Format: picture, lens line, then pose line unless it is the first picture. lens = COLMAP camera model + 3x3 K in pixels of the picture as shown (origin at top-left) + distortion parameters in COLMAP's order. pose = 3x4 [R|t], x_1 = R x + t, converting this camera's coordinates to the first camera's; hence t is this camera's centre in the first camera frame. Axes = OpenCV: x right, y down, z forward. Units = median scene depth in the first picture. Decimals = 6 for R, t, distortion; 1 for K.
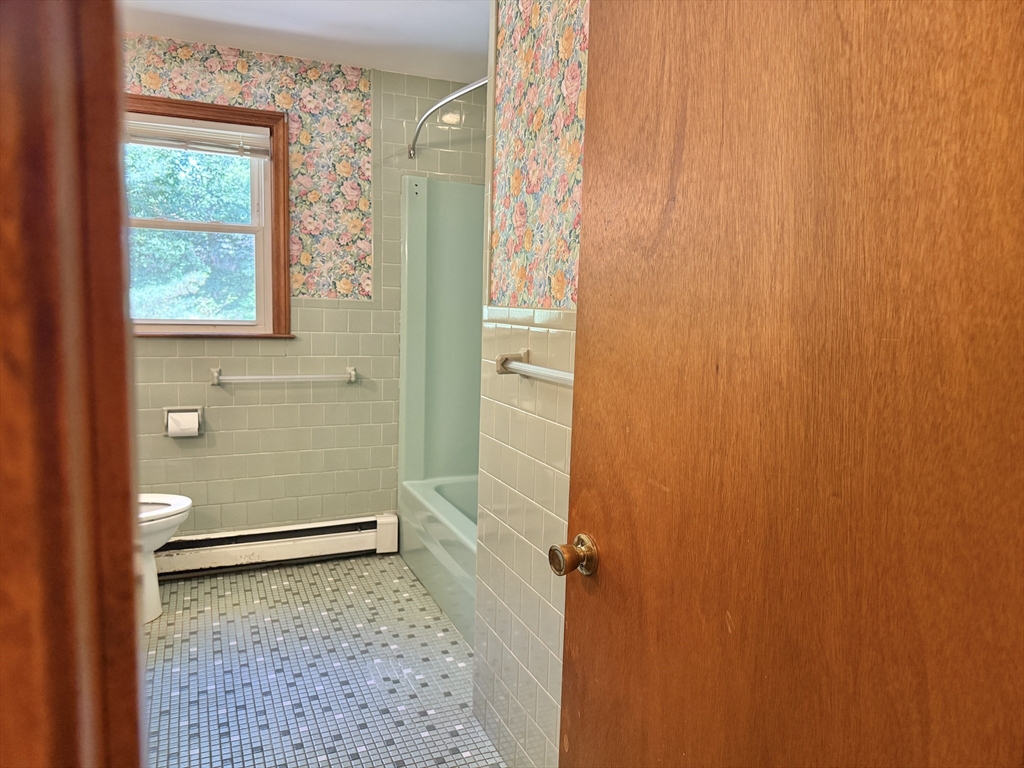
lens RADIAL K [[724.0, 0, 509.0], [0, 724.0, 383.8], [0, 0, 1]] dist [0.079918, -0.095054]
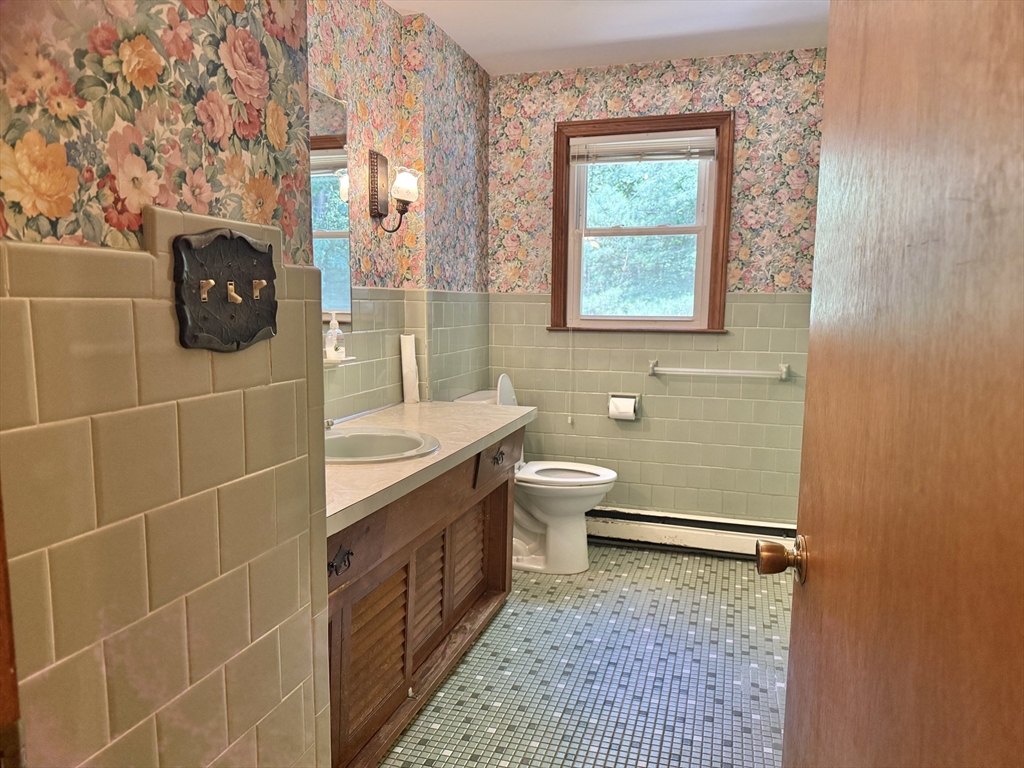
lens RADIAL K [[724.0, 0, 512.5], [0, 724.0, 381.3], [0, 0, 1]] dist [0.079918, -0.095054]
pose [[0.775051, 0.057896, -0.629241, 0.122188], [-0.061867, 0.997962, 0.015618, 0.007344], [0.628863, 0.026824, 0.777054, 0.030326]]
